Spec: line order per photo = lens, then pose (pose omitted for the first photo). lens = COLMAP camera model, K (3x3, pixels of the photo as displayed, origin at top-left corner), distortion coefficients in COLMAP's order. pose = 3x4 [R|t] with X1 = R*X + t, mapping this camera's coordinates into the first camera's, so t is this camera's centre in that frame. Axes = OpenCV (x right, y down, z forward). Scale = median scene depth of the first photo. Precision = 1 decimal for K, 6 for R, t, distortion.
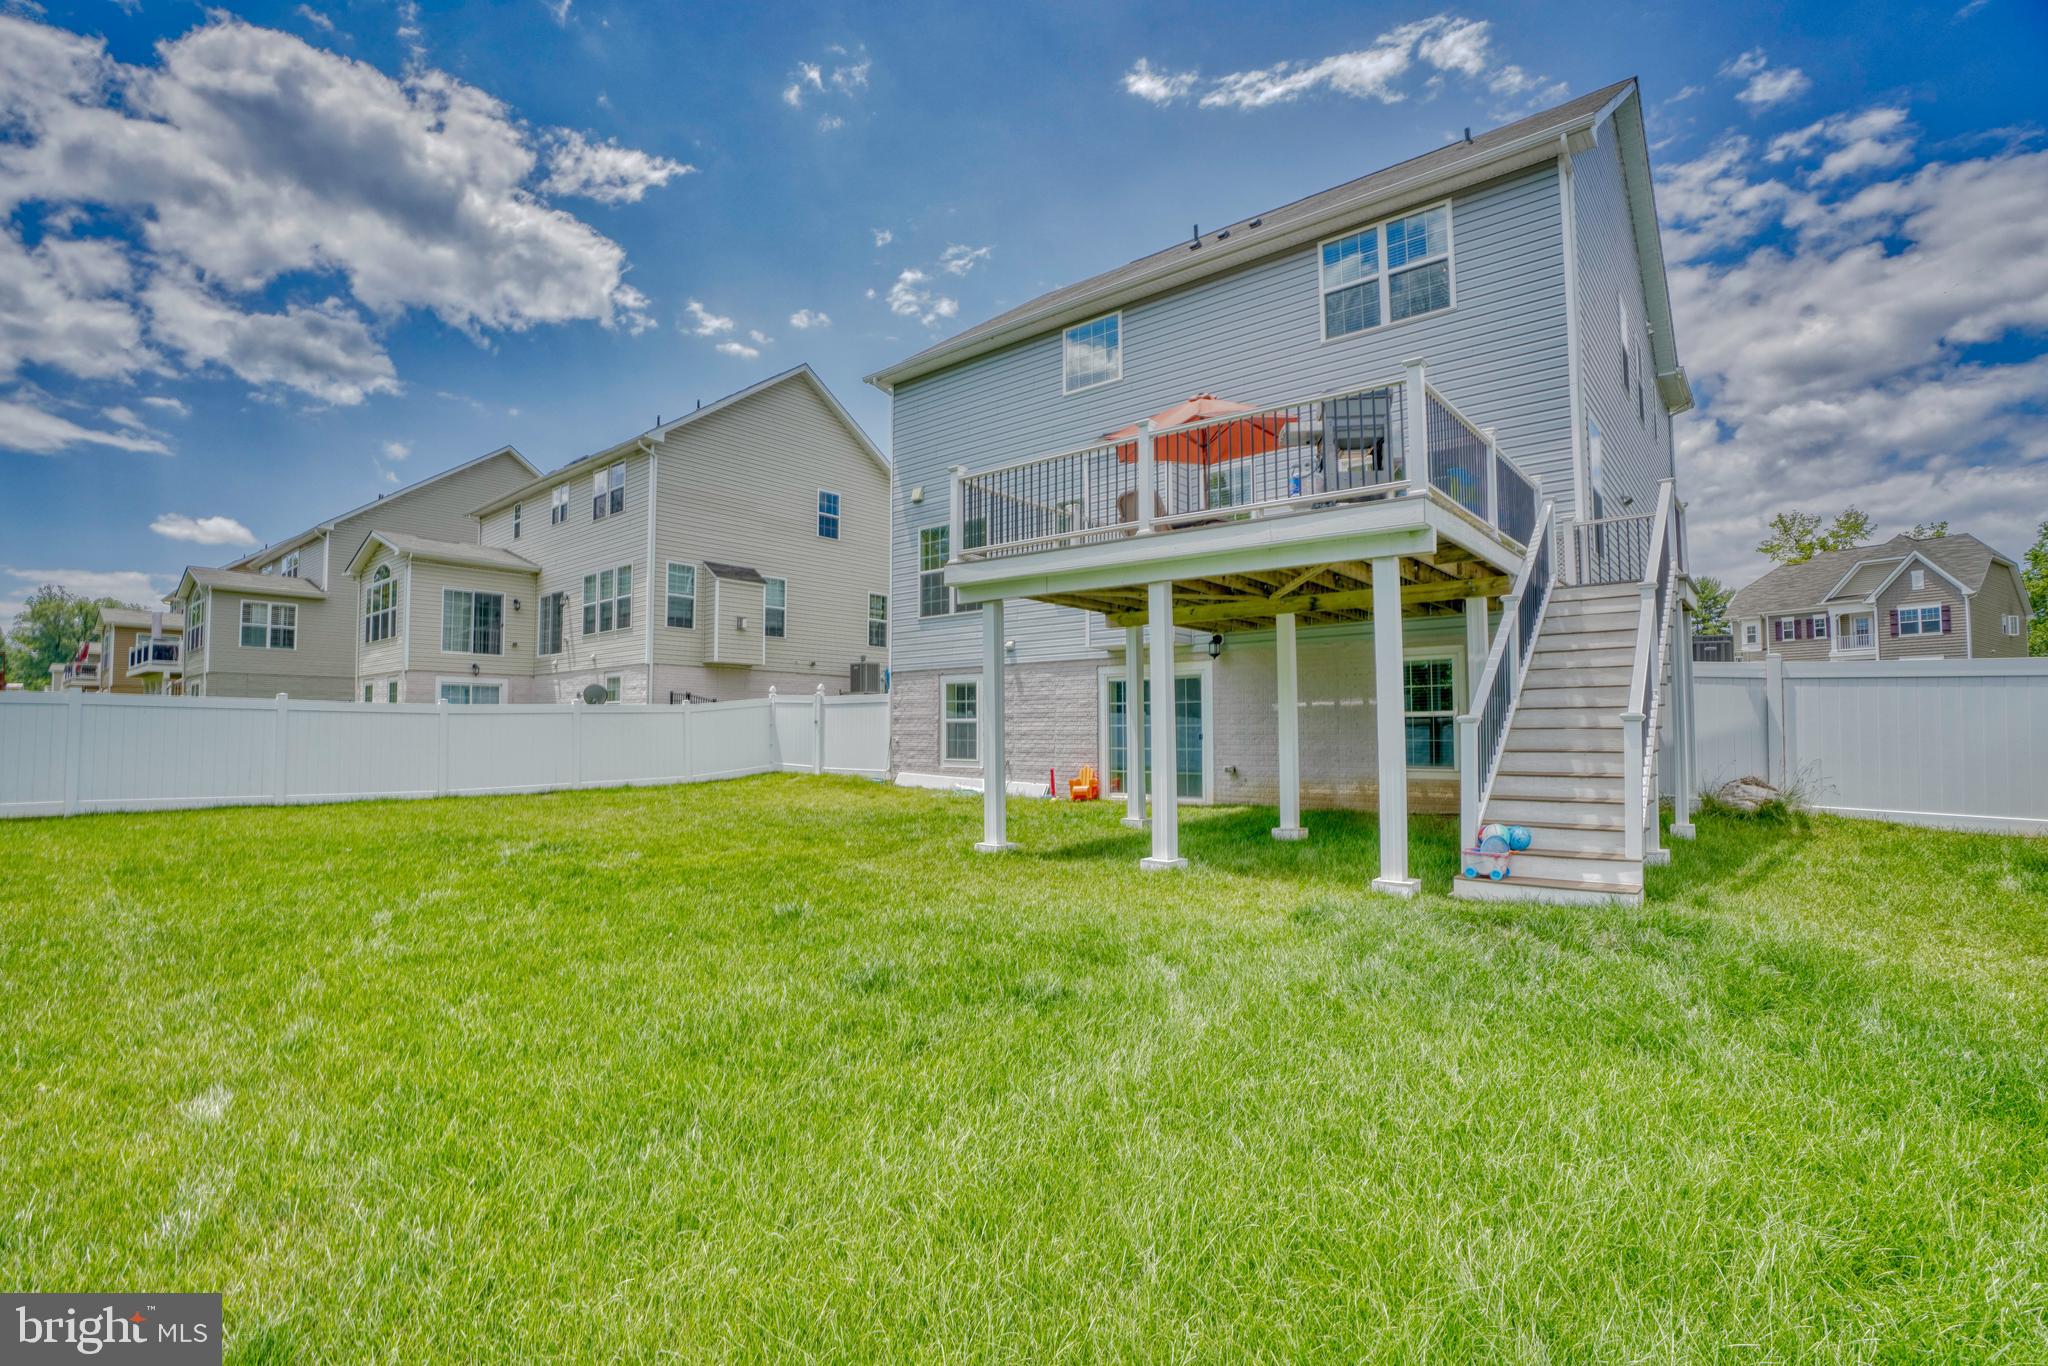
lens RADIAL K [[927.6, 0, 1019.6], [0, 927.6, 690.7], [0, 0, 1]] dist [-0.004862, -0.001065]
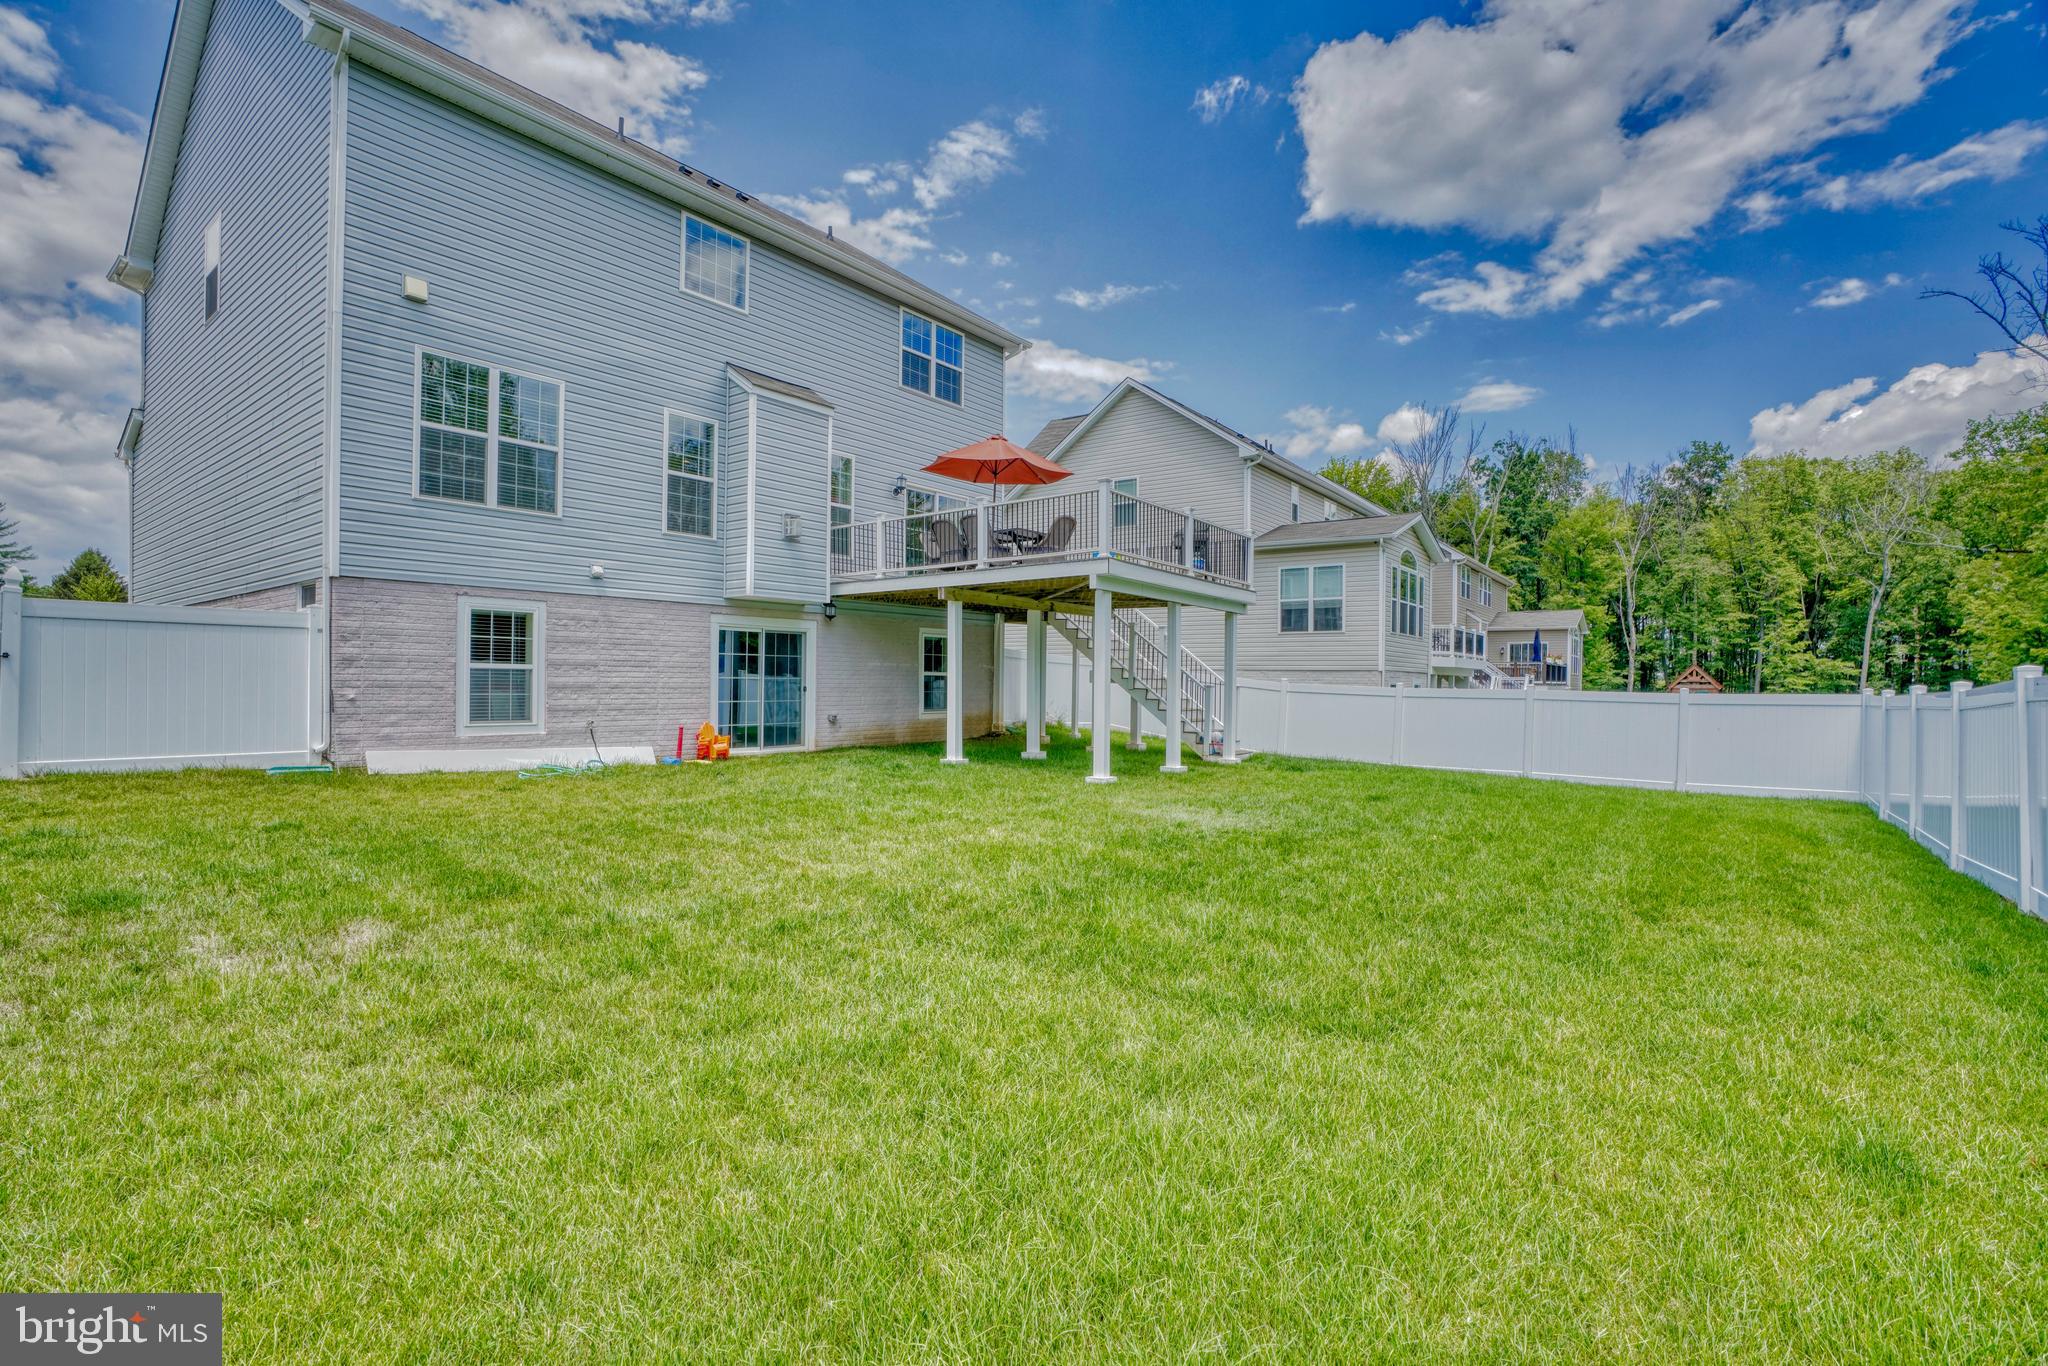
lens RADIAL K [[927.6, 0, 1028.5], [0, 927.6, 676.5], [0, 0, 1]] dist [-0.004862, -0.001065]
pose [[-0.011425, 0.004212, 0.999926, -0.752442], [-0.060342, 0.998166, -0.004894, 0.019630], [-0.998112, -0.060393, -0.011150, 0.626067]]
